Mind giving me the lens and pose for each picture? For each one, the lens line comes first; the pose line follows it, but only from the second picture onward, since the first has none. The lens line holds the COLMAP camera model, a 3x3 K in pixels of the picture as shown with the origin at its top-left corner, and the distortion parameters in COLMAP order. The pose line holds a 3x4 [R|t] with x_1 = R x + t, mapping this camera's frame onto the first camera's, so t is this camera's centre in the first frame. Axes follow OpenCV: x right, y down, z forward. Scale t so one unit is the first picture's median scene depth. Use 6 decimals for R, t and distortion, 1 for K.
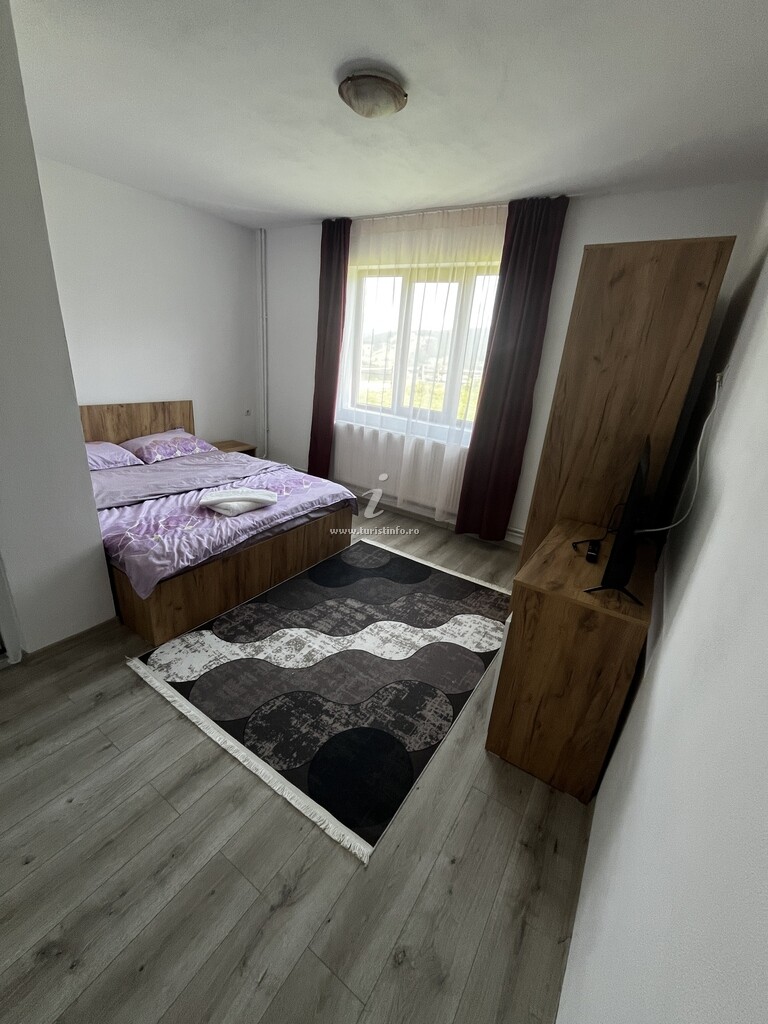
lens RADIAL K [[416.5, 0, 384.0], [0, 416.5, 512.0], [0, 0, 1]] dist [-0.002061, -0.000346]
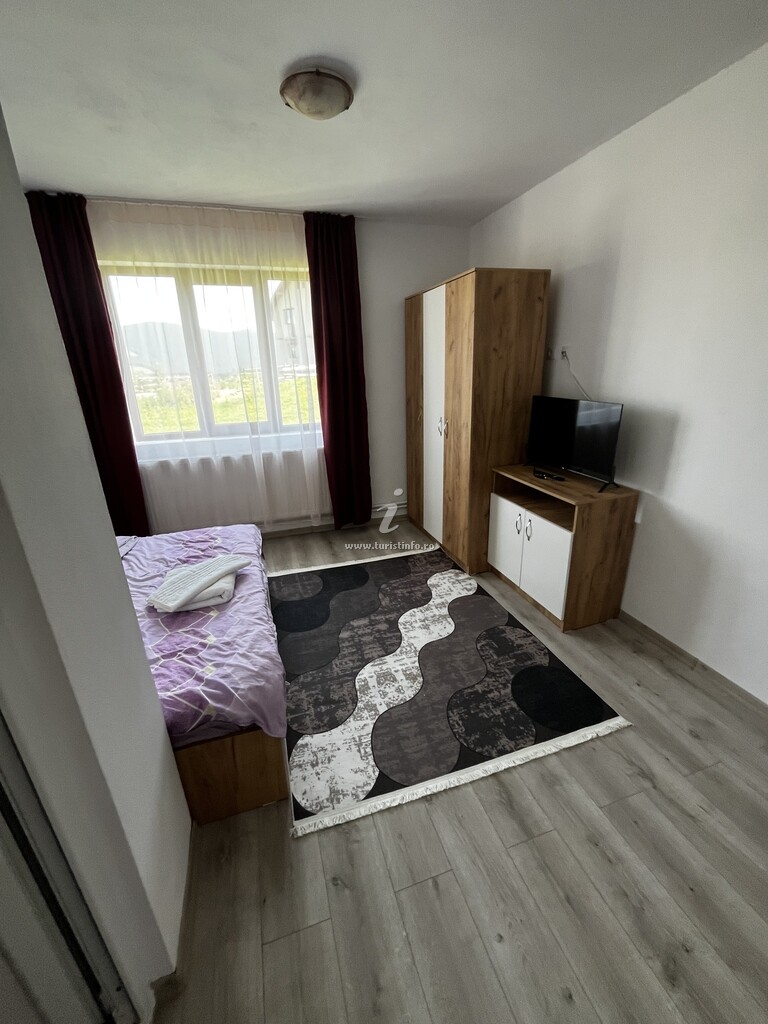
lens RADIAL K [[416.5, 0, 384.0], [0, 416.5, 512.0], [0, 0, 1]] dist [-0.002061, -0.000346]
pose [[0.623382, -0.353008, 0.697696, -0.748764], [0.350014, 0.923879, 0.154716, -0.176536], [-0.699203, 0.147756, 0.699488, 0.301552]]
